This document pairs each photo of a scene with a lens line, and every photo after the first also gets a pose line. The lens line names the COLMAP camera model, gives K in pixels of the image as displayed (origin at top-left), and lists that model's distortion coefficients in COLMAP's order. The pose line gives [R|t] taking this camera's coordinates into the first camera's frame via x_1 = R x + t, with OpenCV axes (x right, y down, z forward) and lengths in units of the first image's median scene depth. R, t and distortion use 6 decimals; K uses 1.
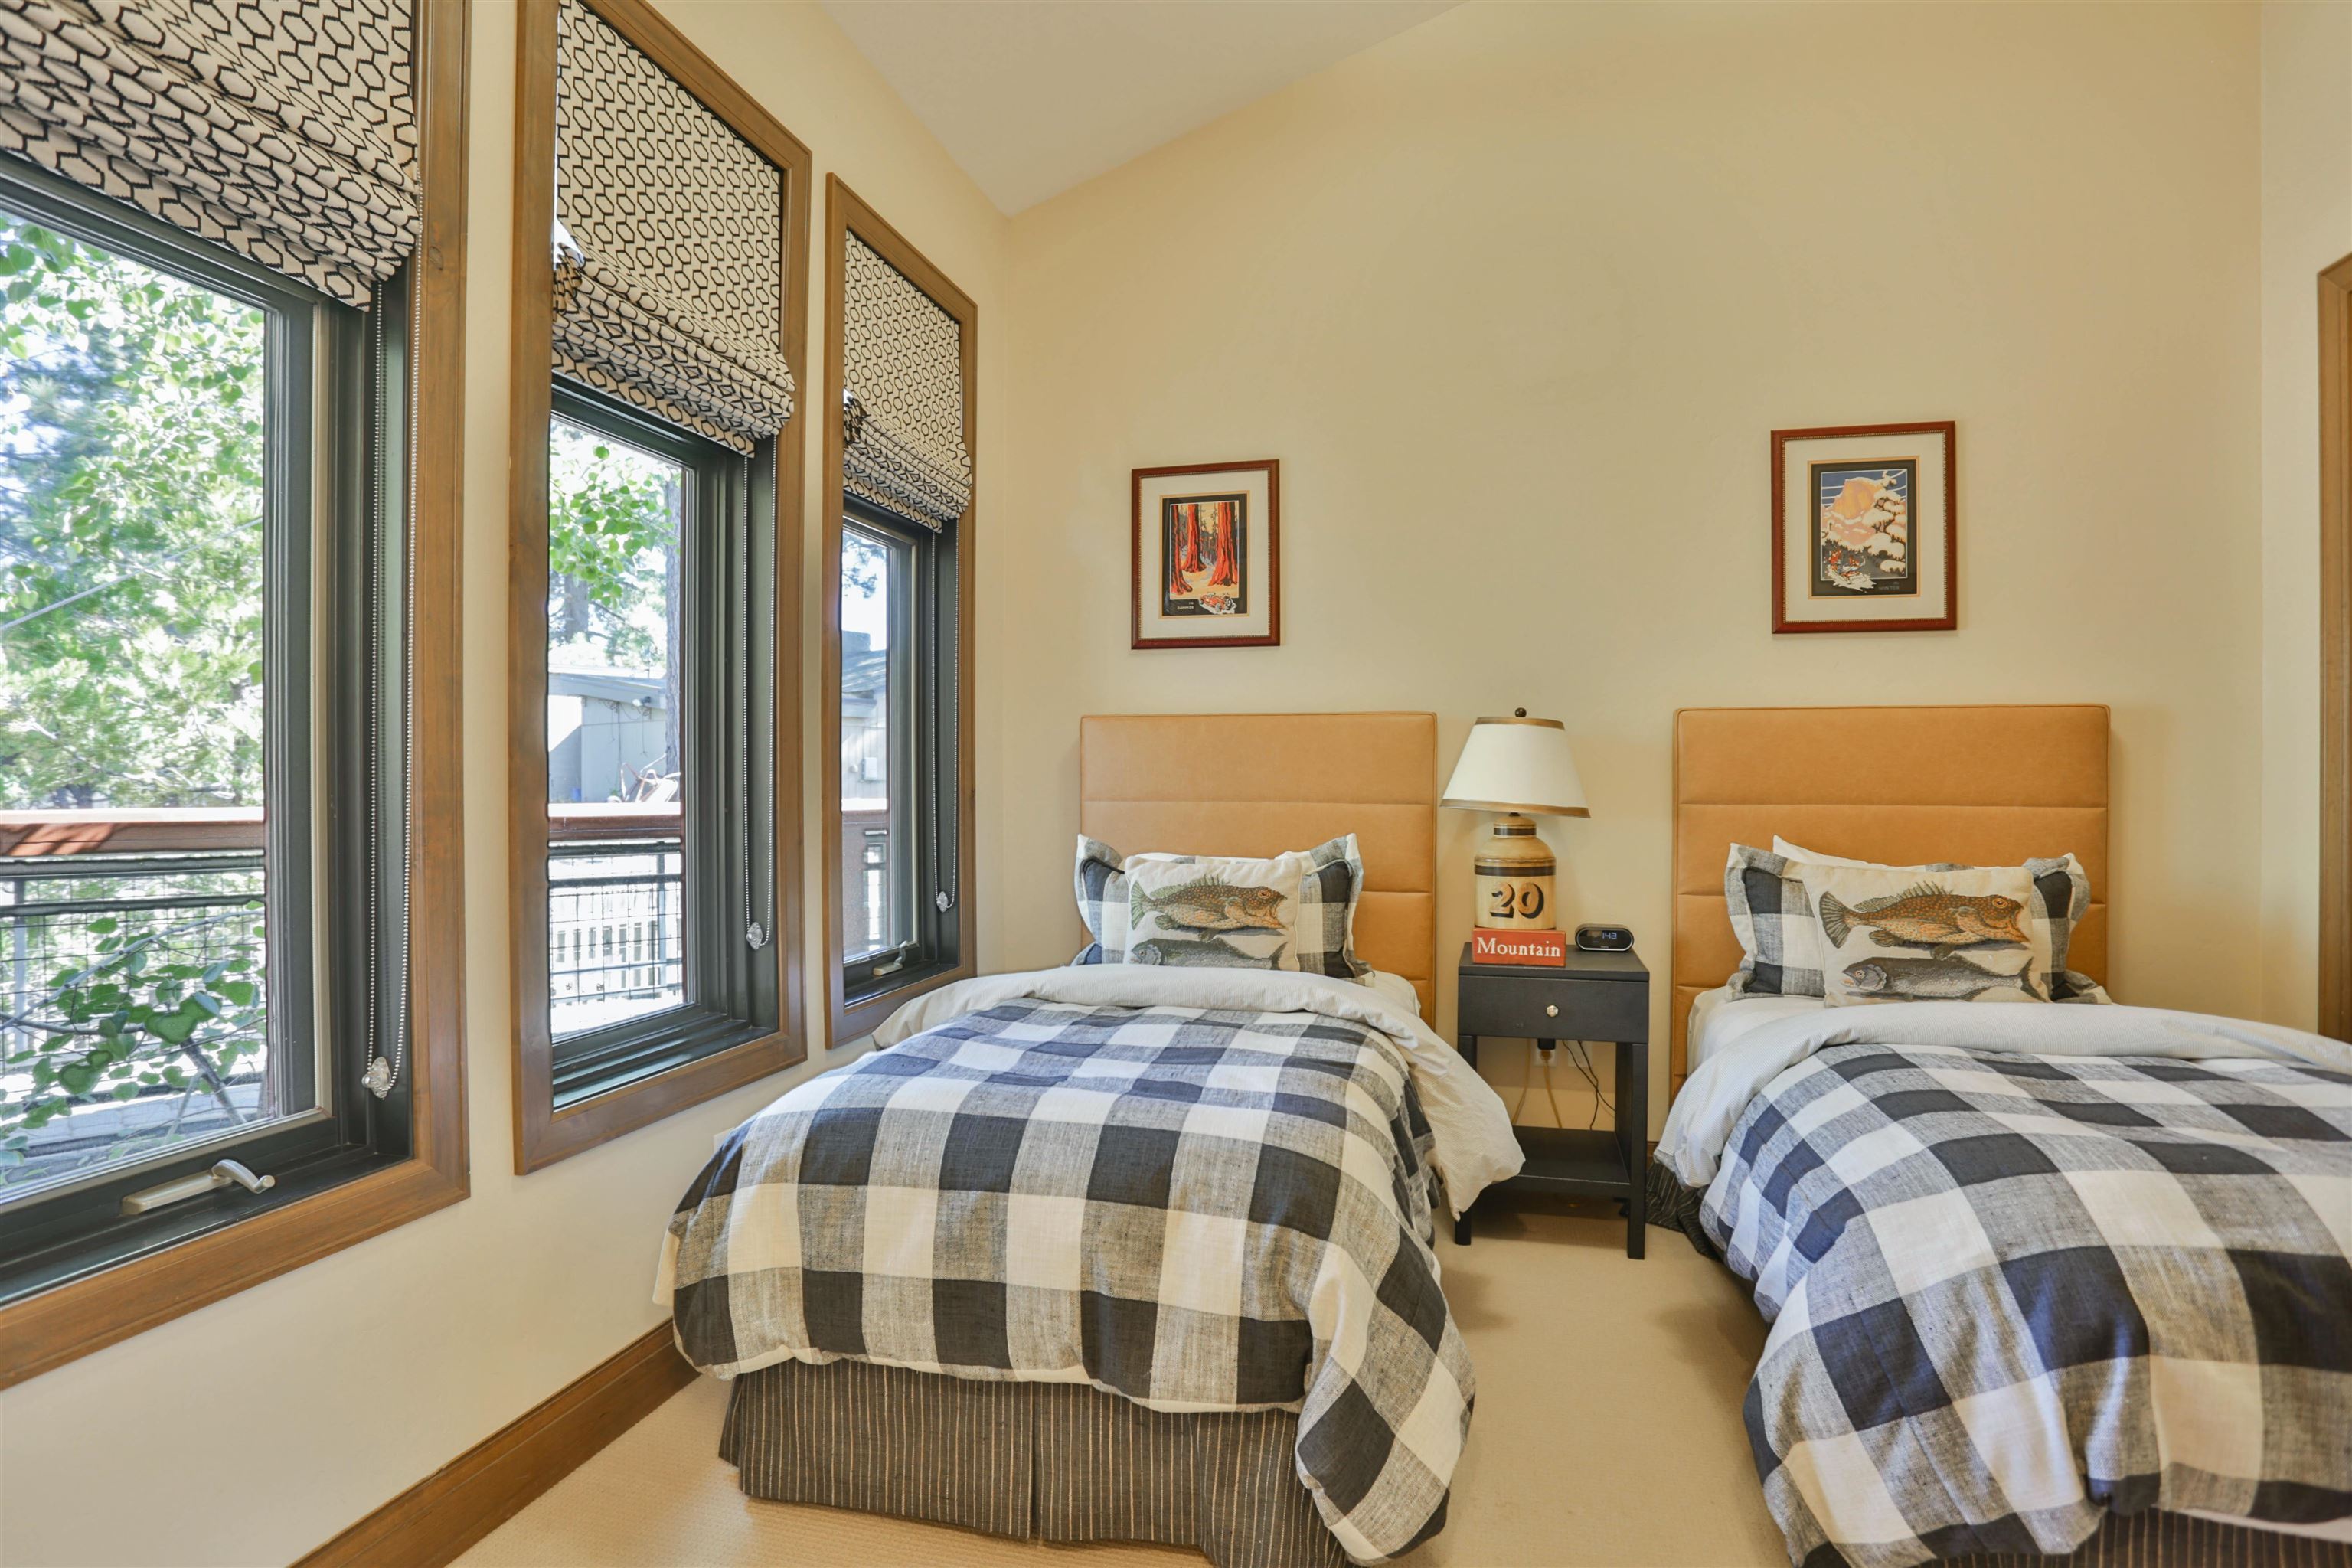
lens RADIAL K [[1203.8, 0, 1163.9], [0, 1203.8, 787.4], [0, 0, 1]] dist [-0.071558, 0.028511]
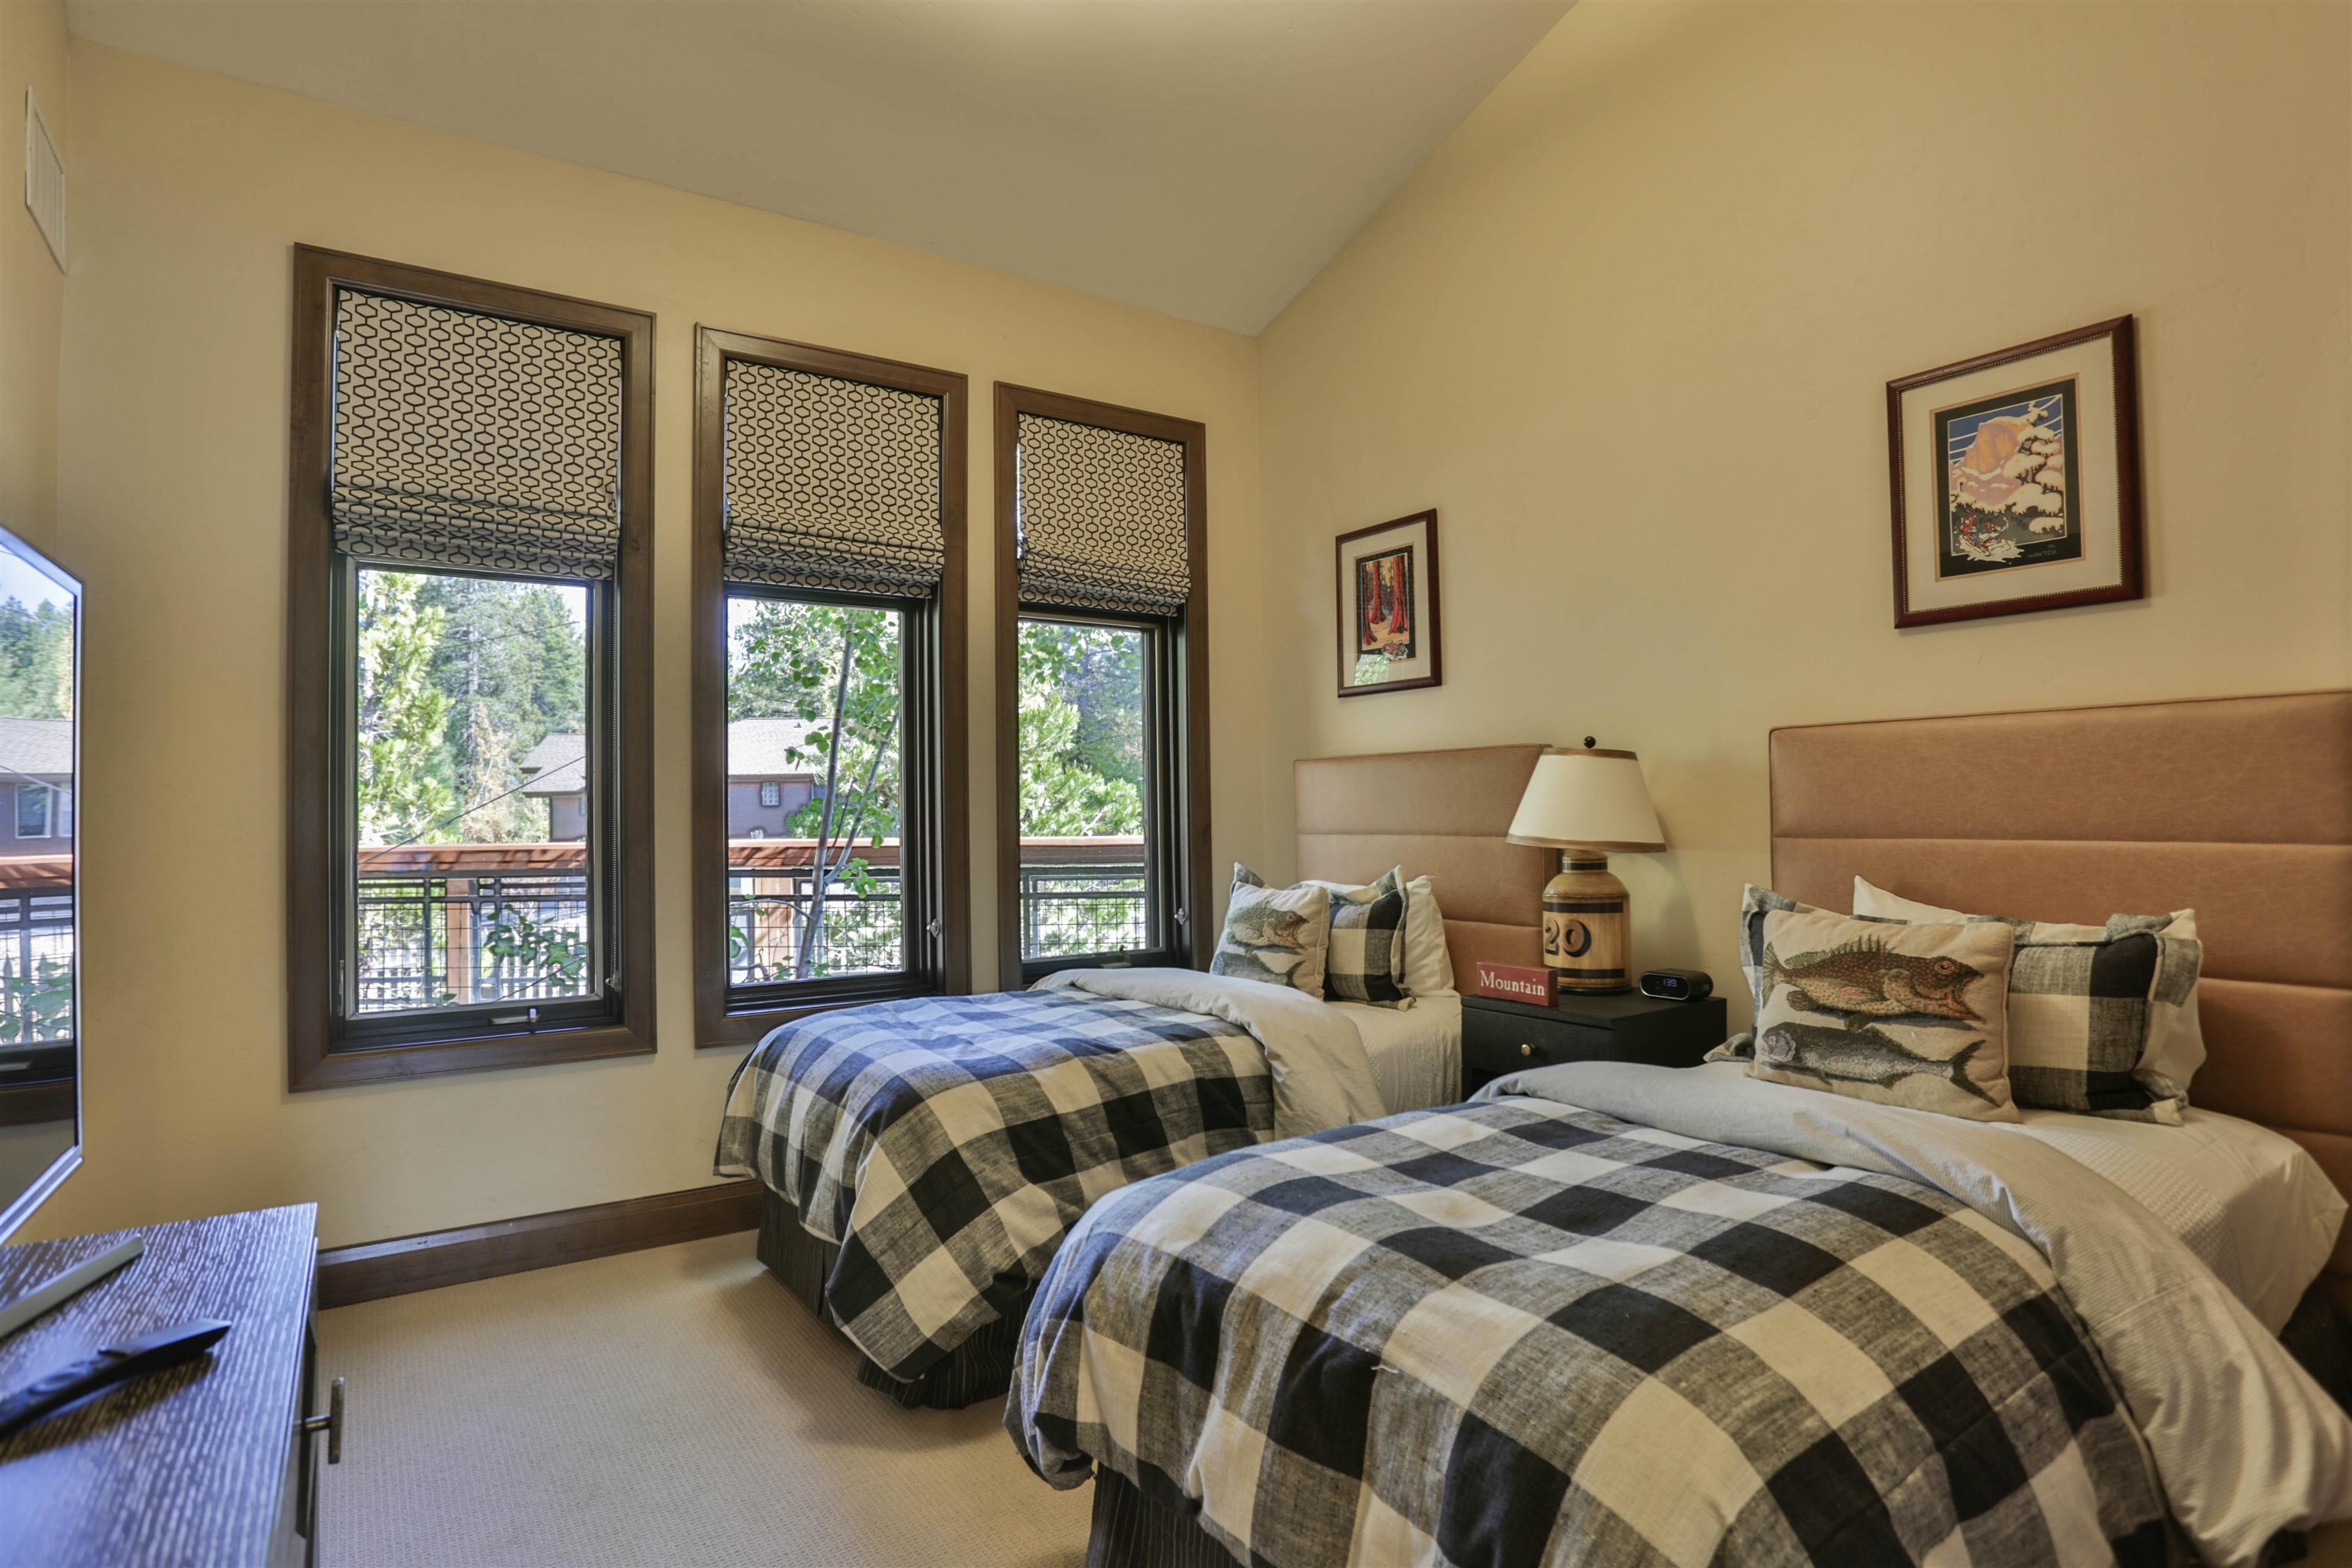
lens RADIAL K [[1203.8, 0, 1163.9], [0, 1203.8, 787.4], [0, 0, 1]] dist [-0.071558, 0.028511]
pose [[0.760935, -0.024743, -0.648356, 0.668586], [0.008489, 0.999567, -0.028184, -0.002021], [0.648772, 0.015942, 0.760816, 0.058506]]
